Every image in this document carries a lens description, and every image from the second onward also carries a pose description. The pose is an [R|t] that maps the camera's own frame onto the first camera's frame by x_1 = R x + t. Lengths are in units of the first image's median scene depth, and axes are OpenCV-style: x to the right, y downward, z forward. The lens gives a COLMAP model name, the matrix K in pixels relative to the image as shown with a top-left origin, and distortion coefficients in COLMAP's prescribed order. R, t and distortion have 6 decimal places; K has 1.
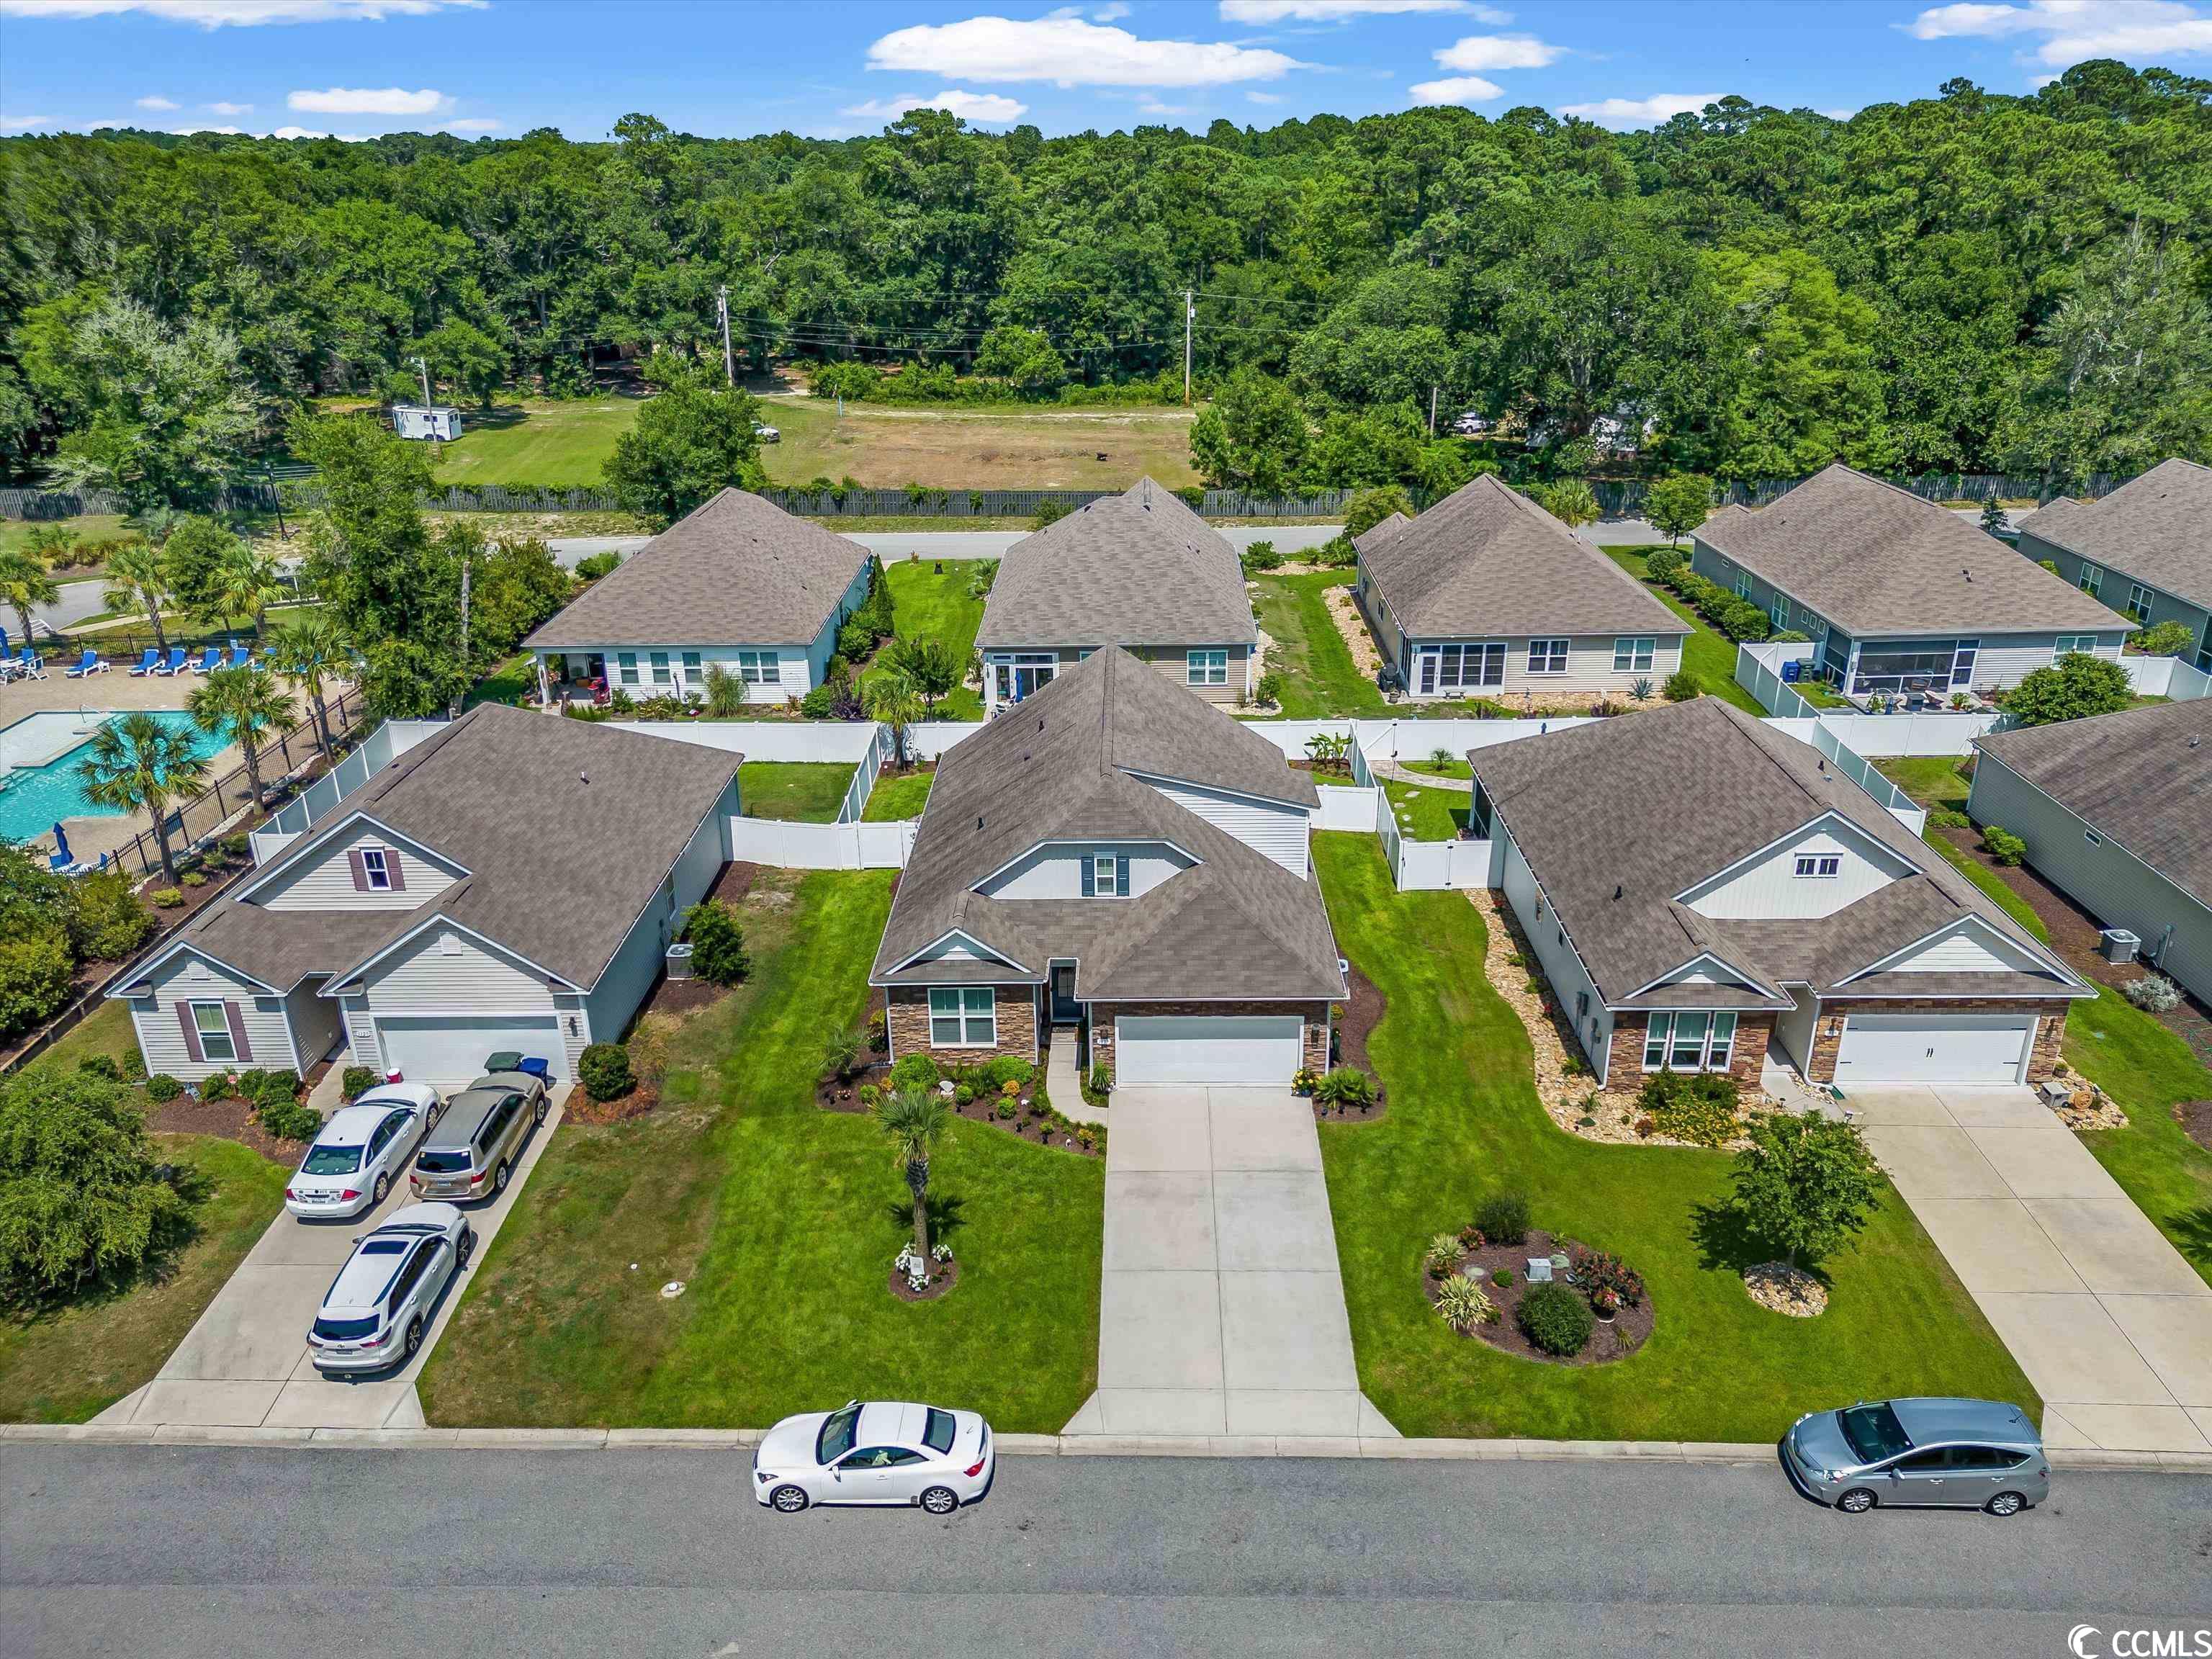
lens RADIAL K [[1539.7, 0, 1106.0], [0, 1539.7, 829.5], [0, 0, 1]] dist [0.100456, -0.130717]
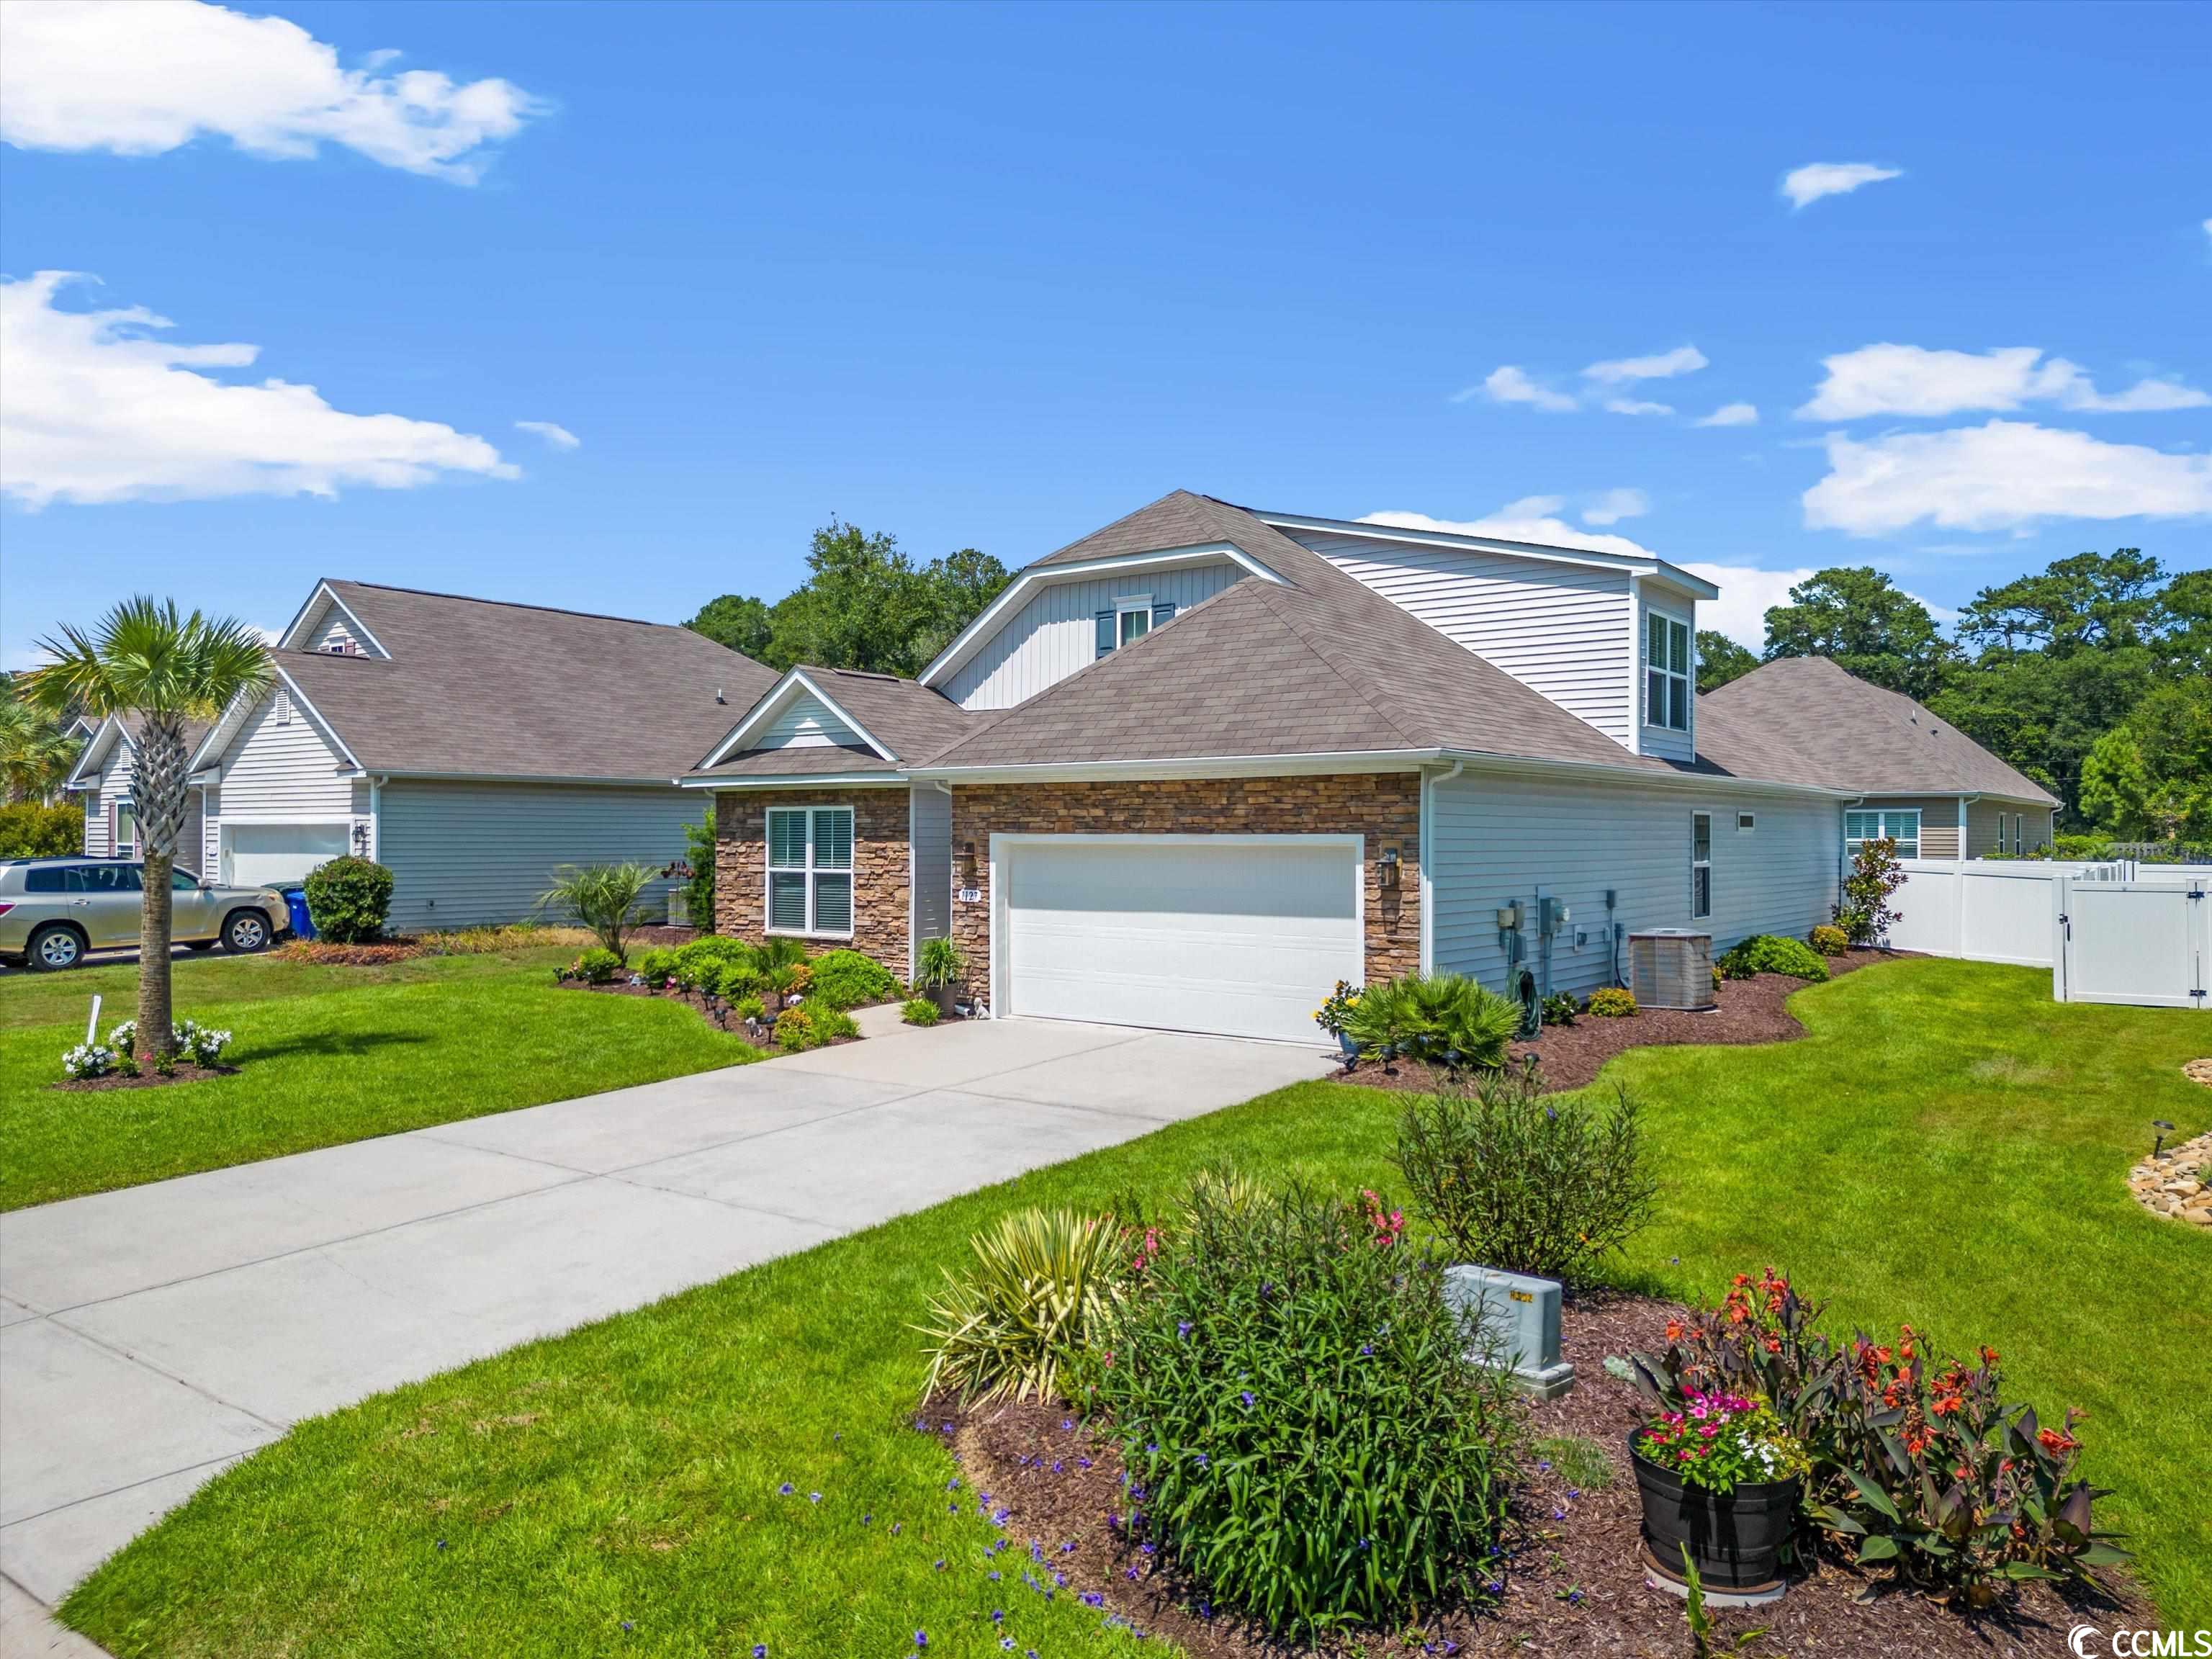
lens RADIAL K [[1539.7, 0, 1106.0], [0, 1539.7, 829.5], [0, 0, 1]] dist [0.100456, -0.130717]
pose [[0.811442, 0.013383, -0.584280, 0.285461], [-0.239163, 0.919799, -0.311080, 0.241637], [0.533257, 0.392161, 0.749564, 0.645507]]
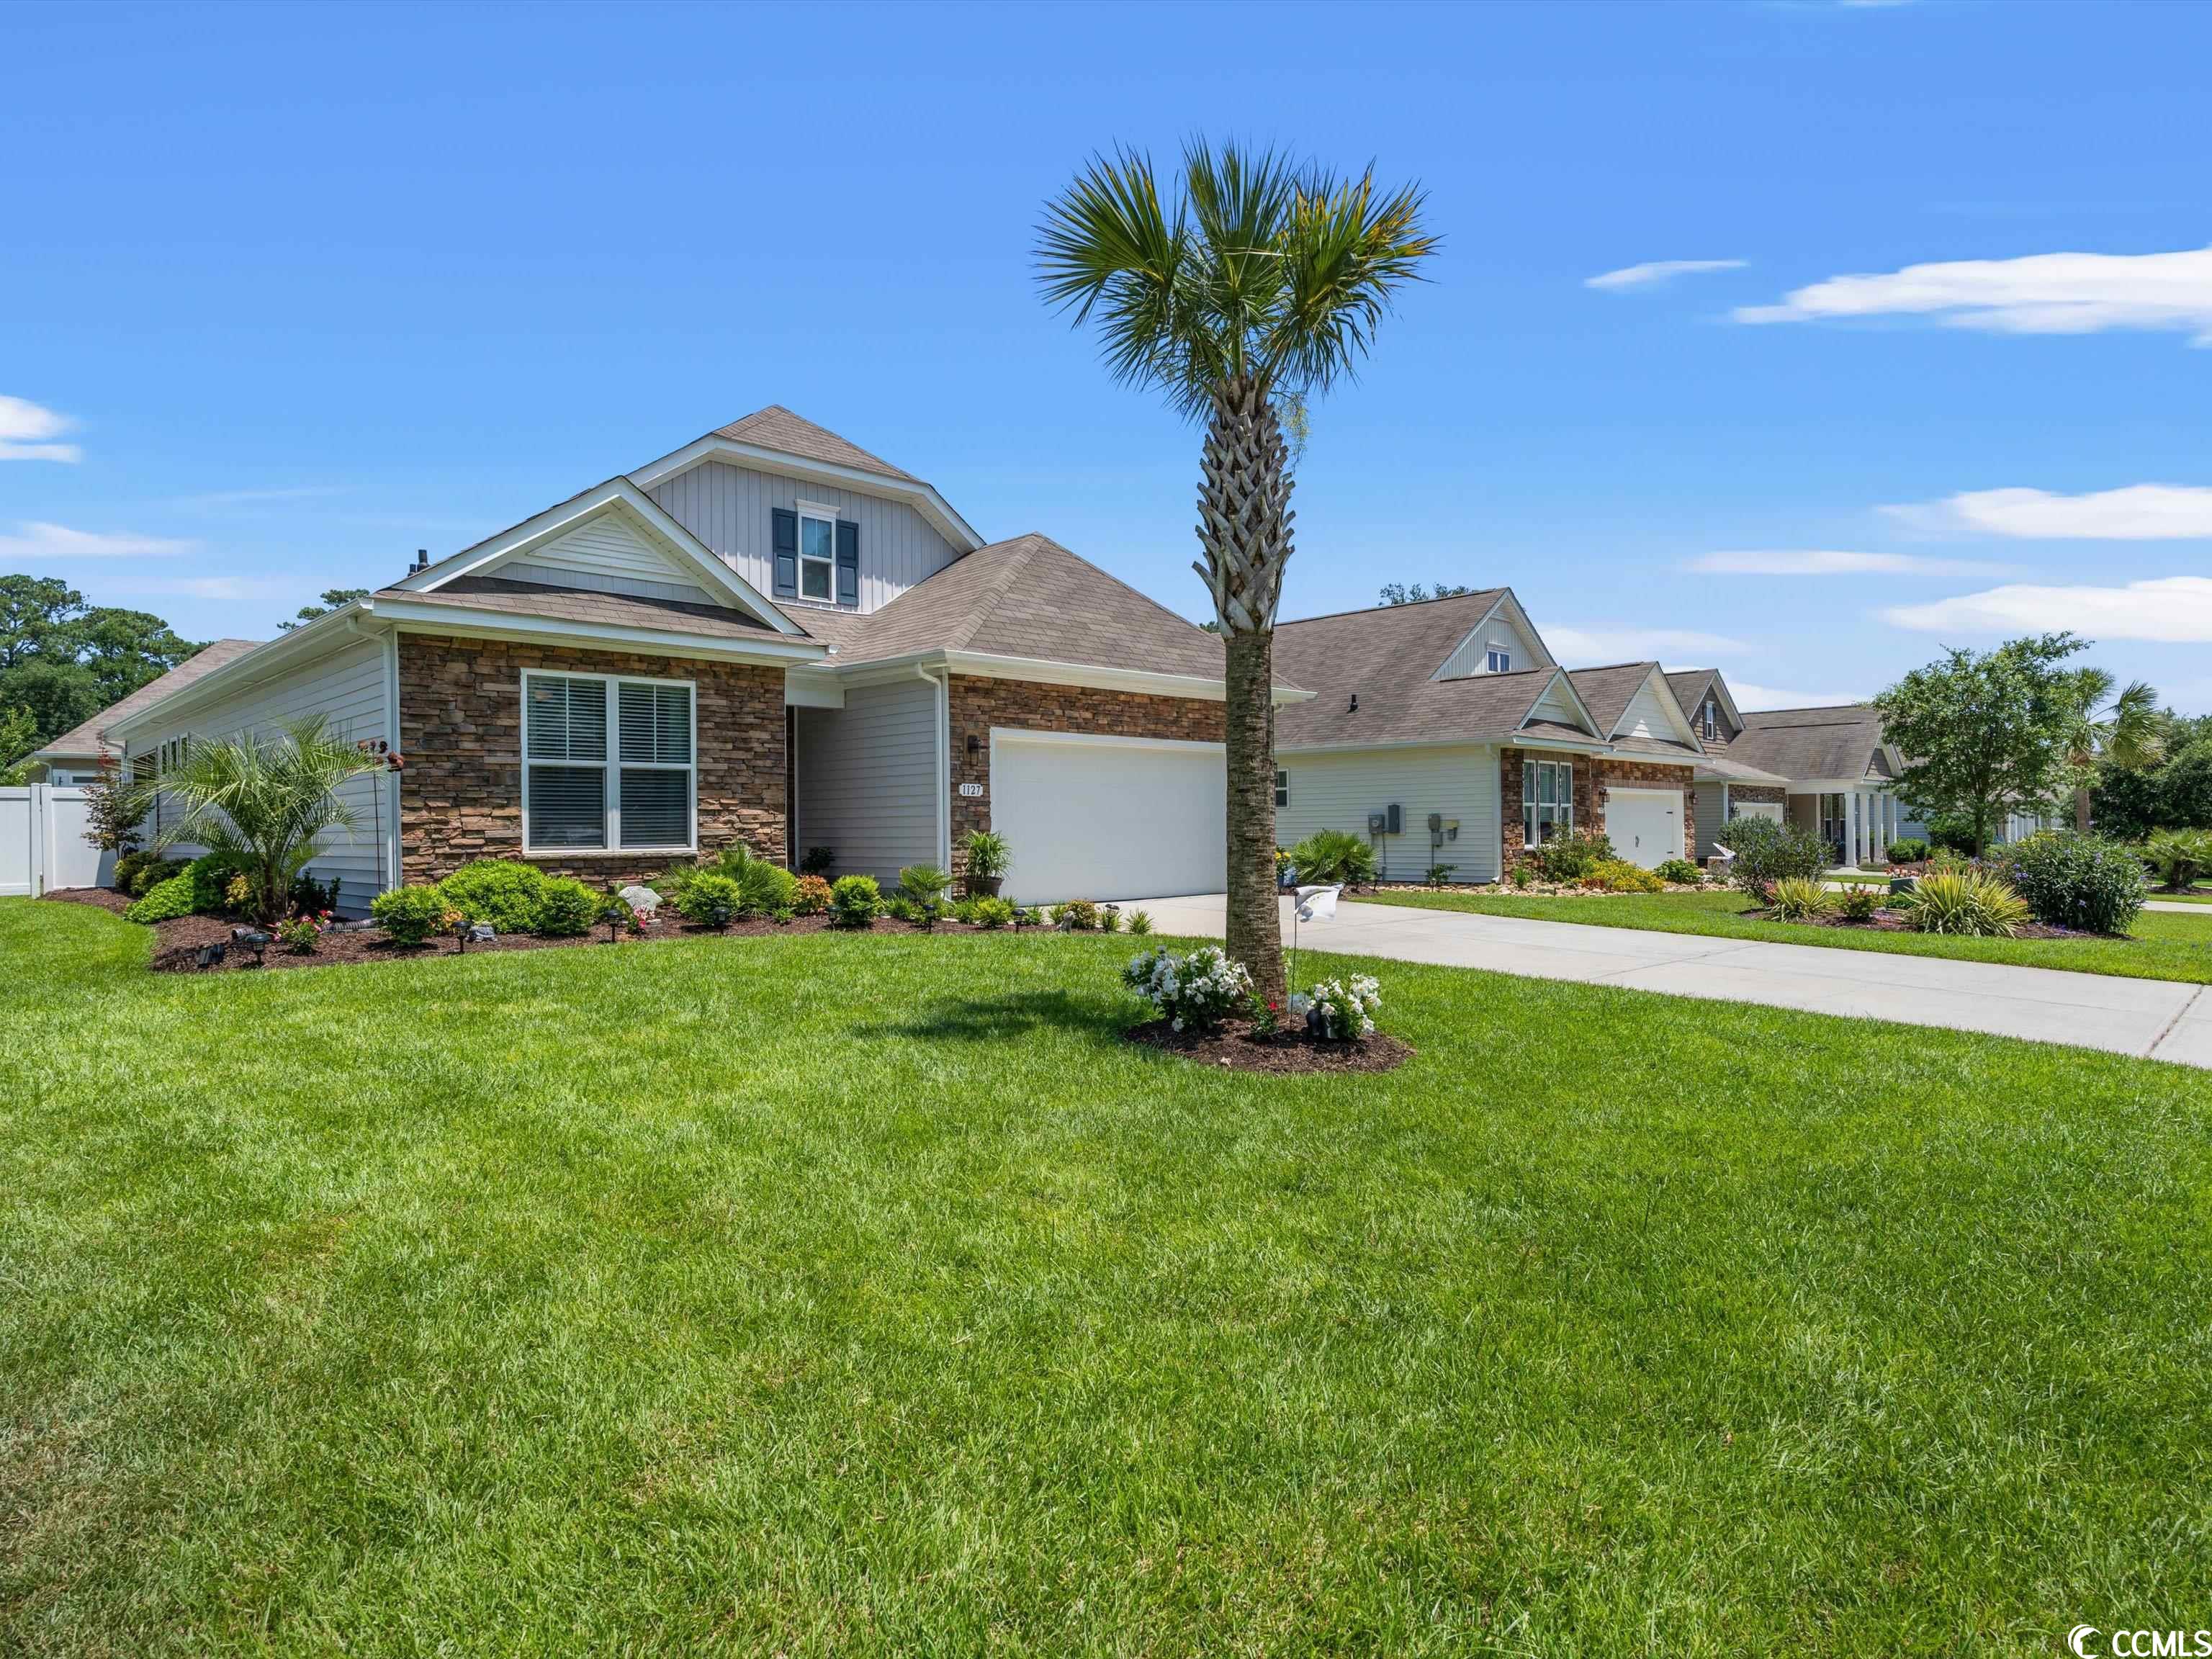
lens RADIAL K [[1225.9, 0, 1106.0], [0, 1225.9, 829.5], [0, 0, 1]] dist [-0.010711, 0.001073]
pose [[0.695652, 0.006849, 0.718346, -0.219094], [0.280780, 0.917820, -0.280660, 0.247967], [-0.661234, 0.396939, 0.636560, 0.723755]]
